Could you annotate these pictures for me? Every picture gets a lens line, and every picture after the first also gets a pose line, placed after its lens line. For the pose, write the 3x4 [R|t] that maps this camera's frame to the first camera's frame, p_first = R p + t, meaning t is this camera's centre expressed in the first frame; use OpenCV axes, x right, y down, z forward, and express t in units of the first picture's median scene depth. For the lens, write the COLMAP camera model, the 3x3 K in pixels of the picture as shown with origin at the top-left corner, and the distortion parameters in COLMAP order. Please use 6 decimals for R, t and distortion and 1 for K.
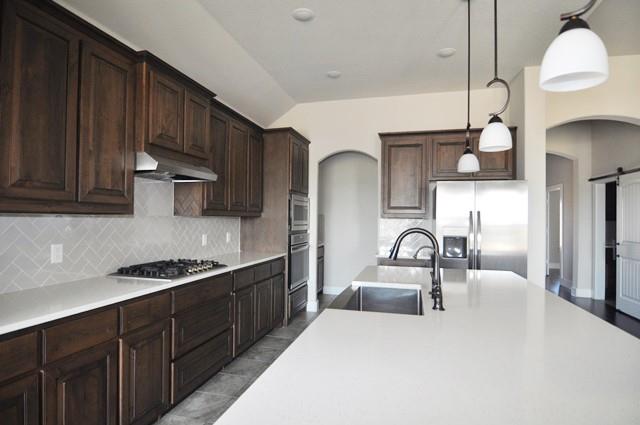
lens RADIAL K [[361.9, 0, 326.2], [0, 361.9, 212.2], [0, 0, 1]] dist [-0.000640, -0.000894]
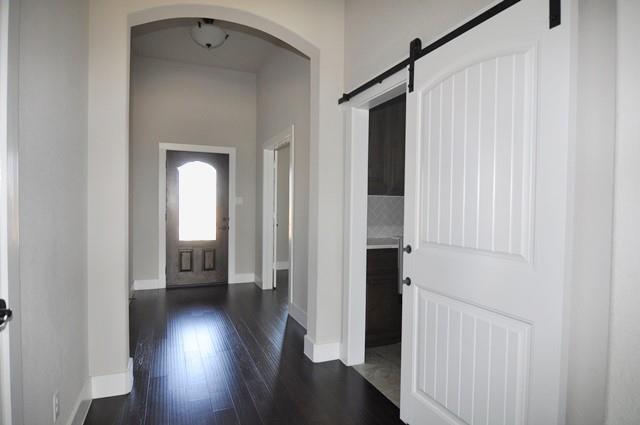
lens RADIAL K [[361.9, 0, 326.2], [0, 361.9, 212.2], [0, 0, 1]] dist [-0.000640, -0.000894]
pose [[0.792174, -0.020858, 0.609939, 0.566125], [-0.008600, 0.998935, 0.045330, 0.035357], [-0.610235, -0.041155, 0.791151, 0.838264]]
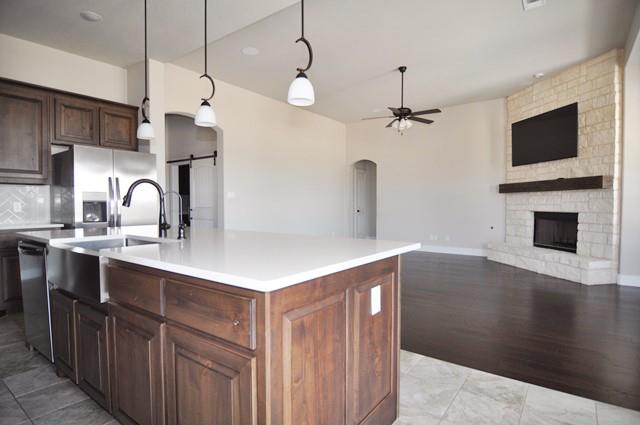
lens RADIAL K [[361.9, 0, 326.2], [0, 361.9, 212.2], [0, 0, 1]] dist [-0.000640, -0.000894]
pose [[0.377838, -0.028349, 0.925438, -0.303582], [-0.003825, 0.999475, 0.032179, 0.055096], [-0.925864, -0.015699, 0.377531, 0.006938]]
